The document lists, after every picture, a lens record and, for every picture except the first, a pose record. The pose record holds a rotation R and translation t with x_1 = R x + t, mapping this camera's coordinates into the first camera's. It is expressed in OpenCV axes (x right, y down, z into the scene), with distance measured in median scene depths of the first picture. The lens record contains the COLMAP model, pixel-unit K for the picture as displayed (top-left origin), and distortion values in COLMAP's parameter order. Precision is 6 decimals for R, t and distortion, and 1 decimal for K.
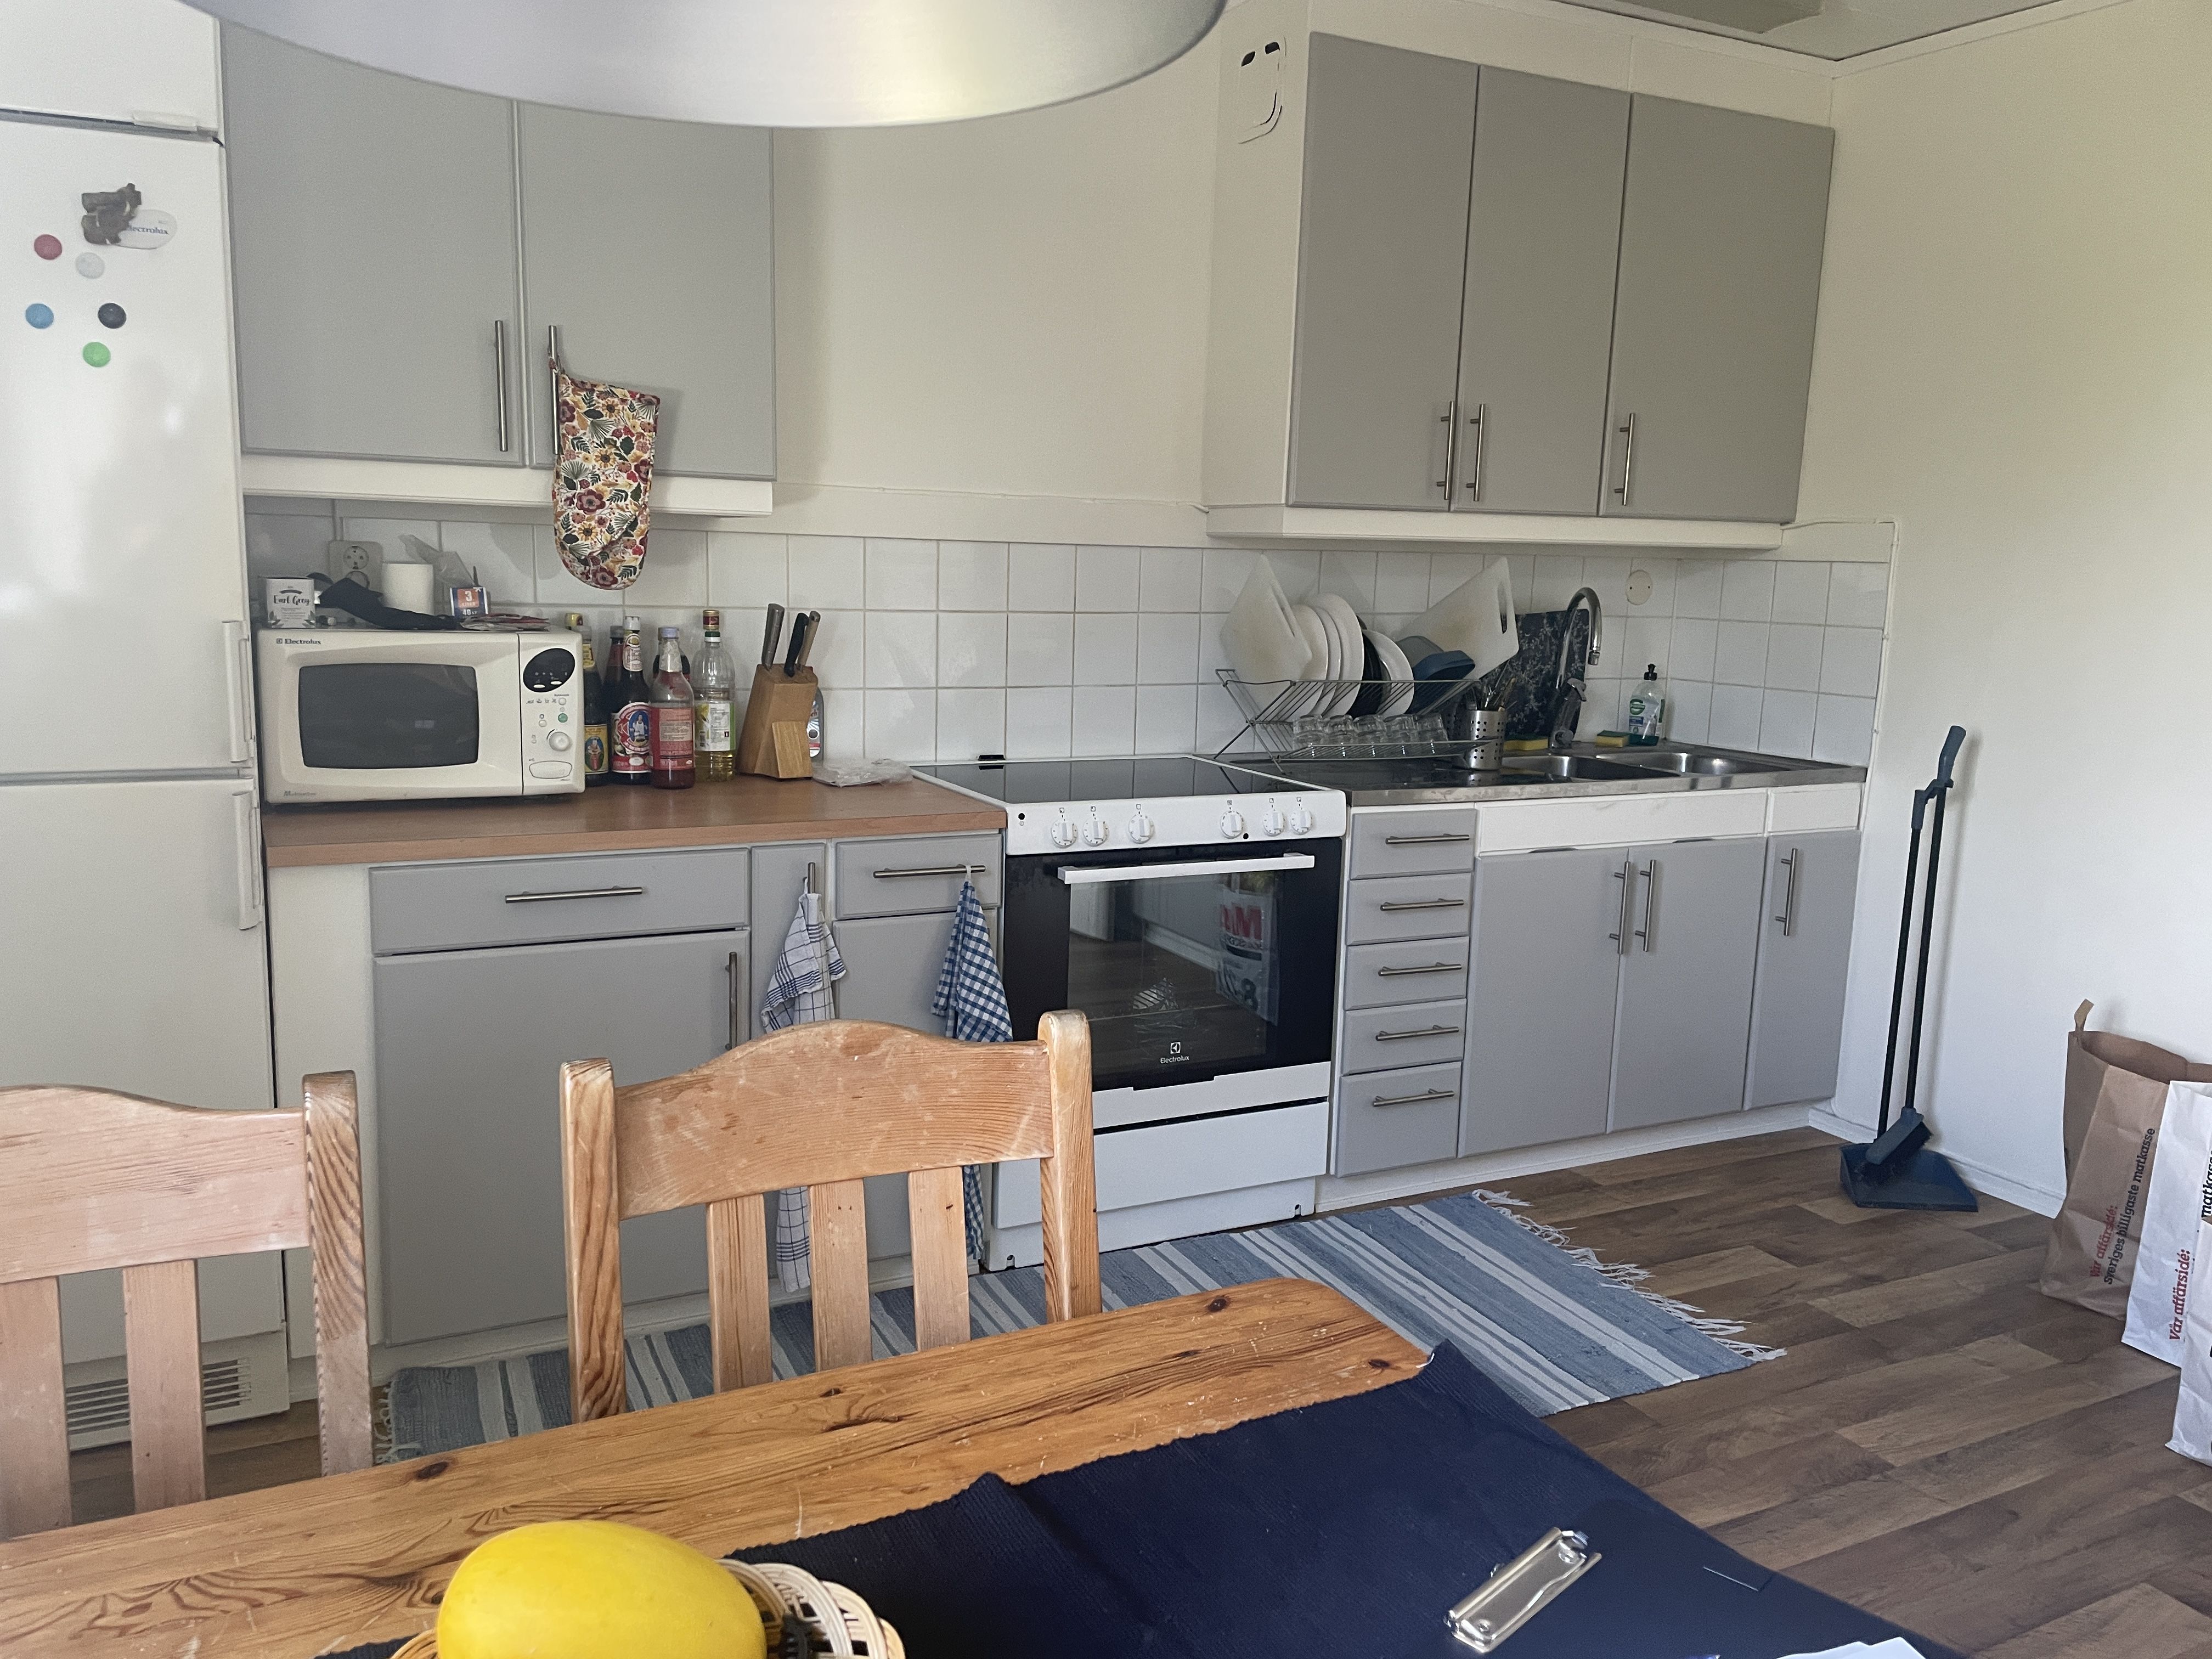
lens RADIAL K [[1645.8, 0, 1110.7], [0, 1645.8, 832.9], [0, 0, 1]] dist [0.104819, -0.141204]
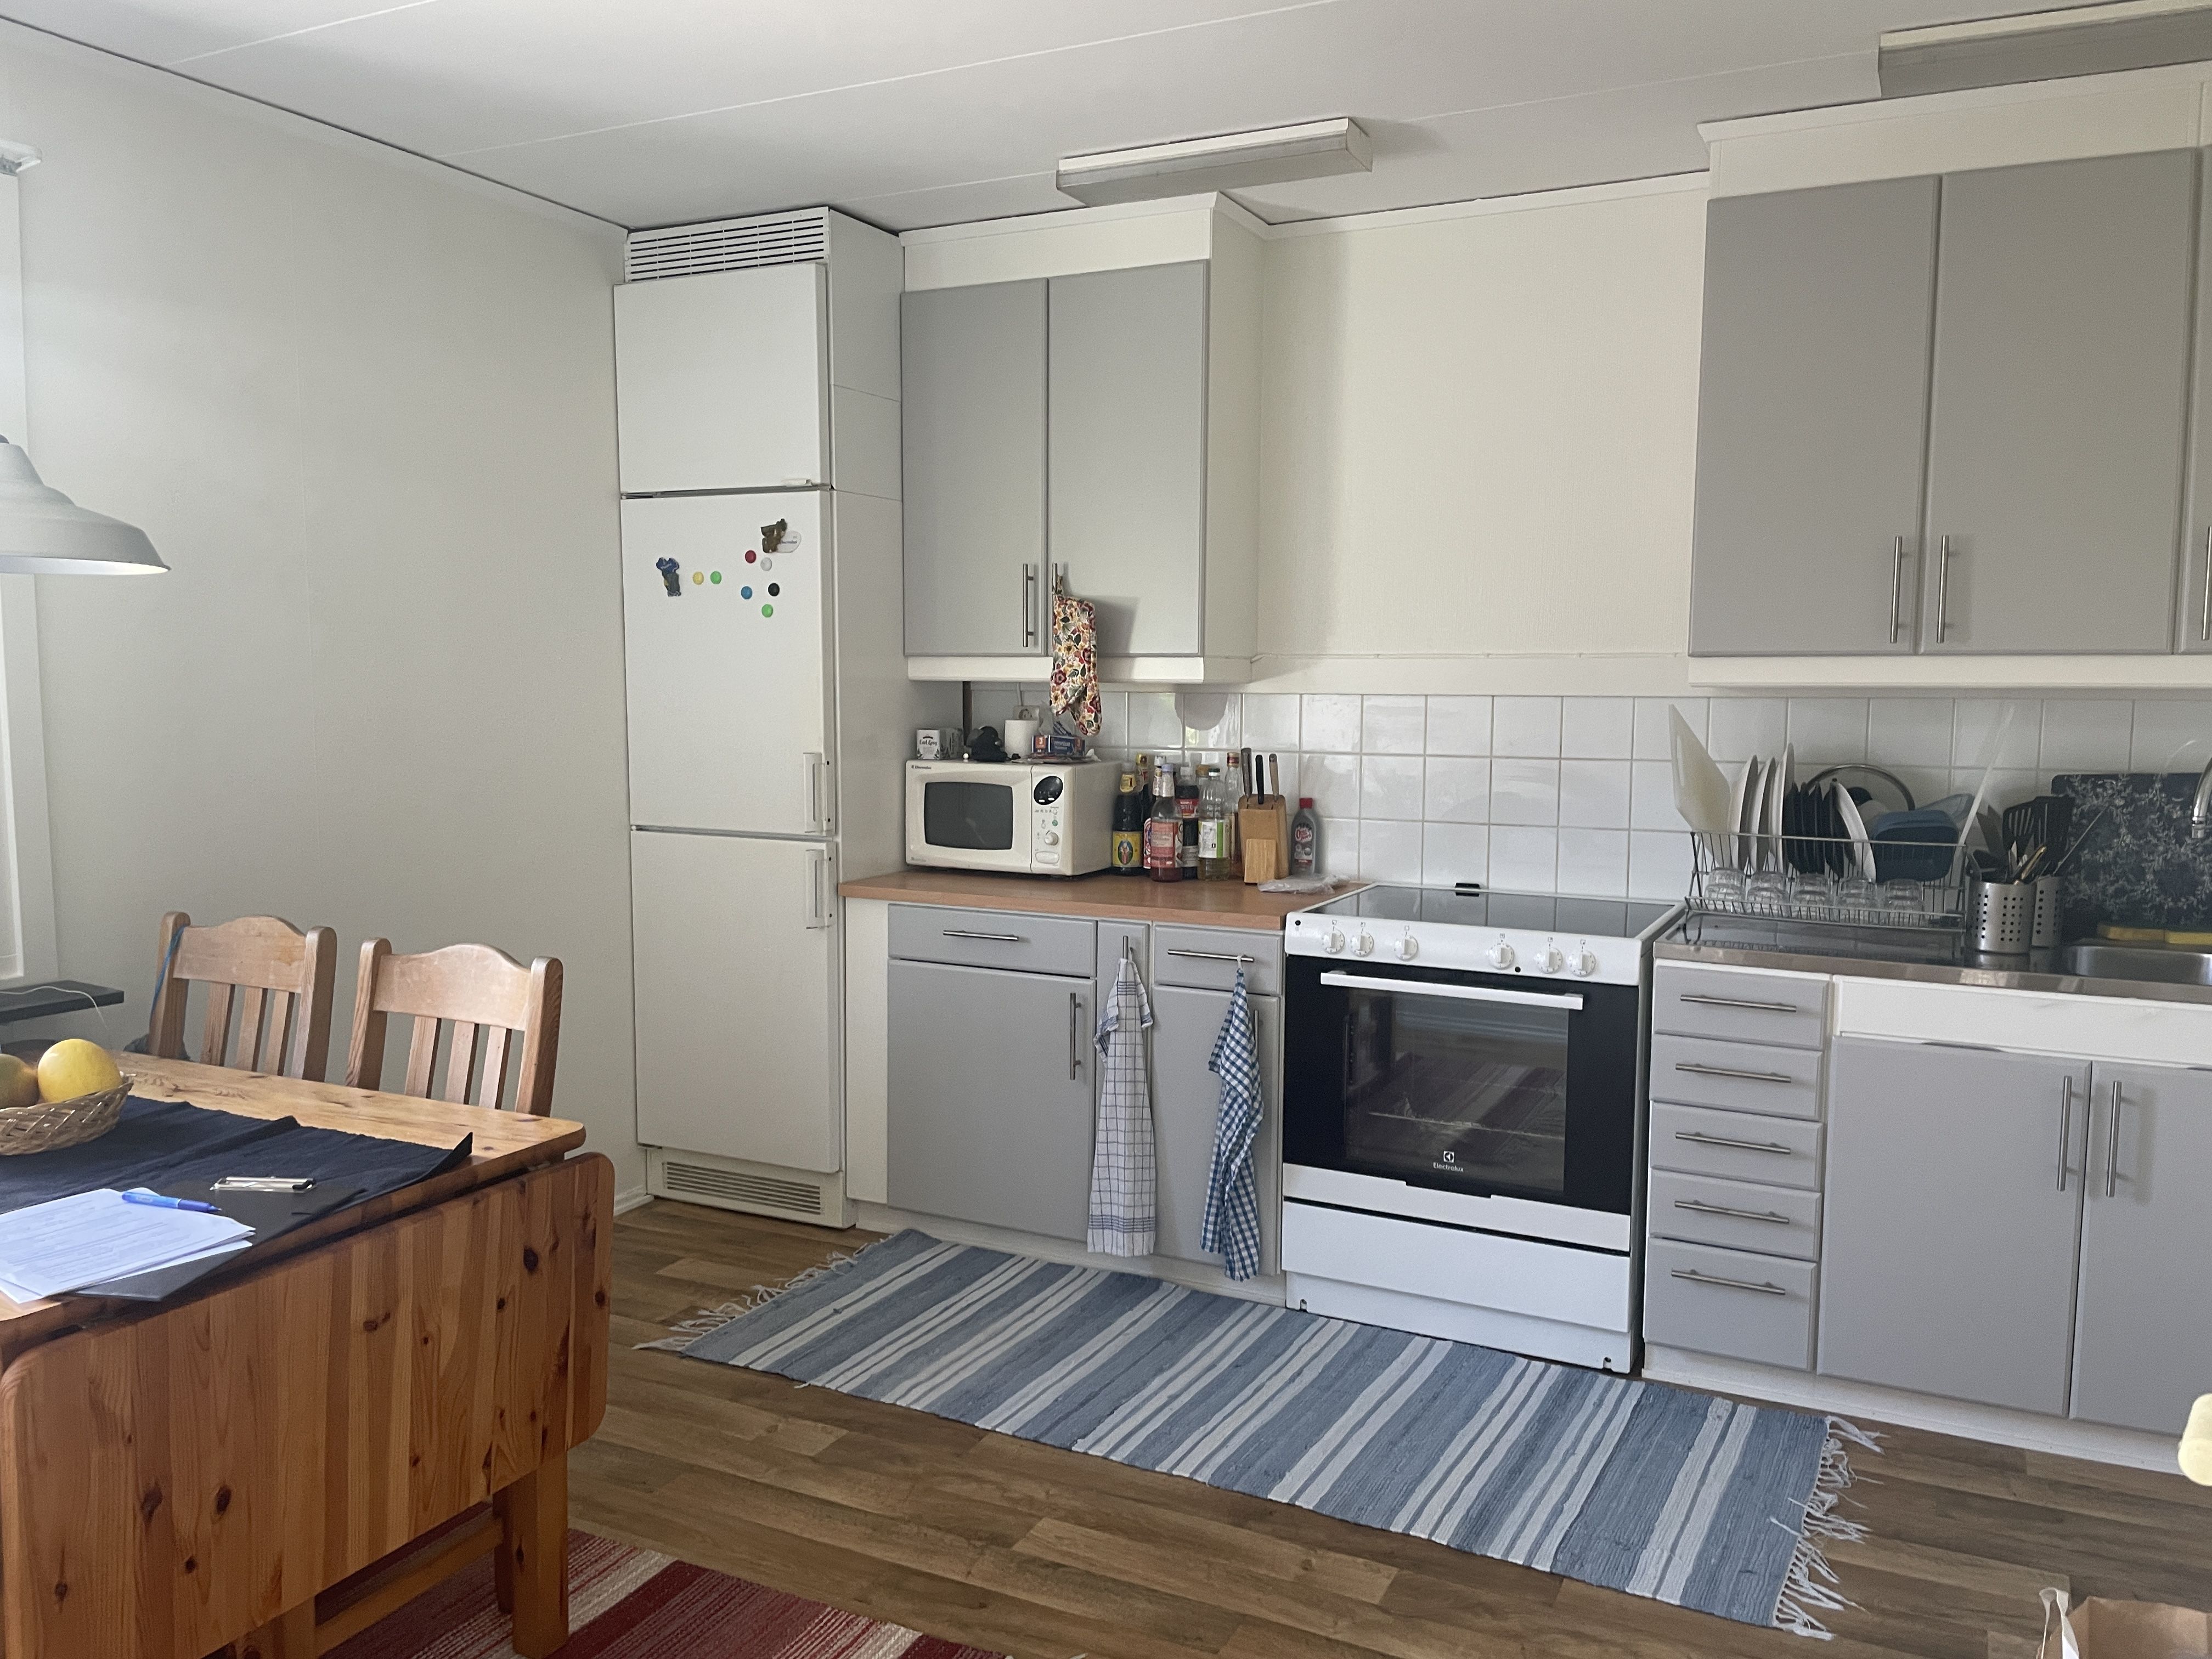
lens RADIAL K [[1645.8, 0, 1110.7], [0, 1645.8, 832.9], [0, 0, 1]] dist [0.104819, -0.141204]
pose [[0.608501, 0.053588, -0.791742, 0.799061], [-0.122555, 0.992093, -0.027042, -0.025492], [0.784033, 0.113487, 0.610257, 0.142766]]
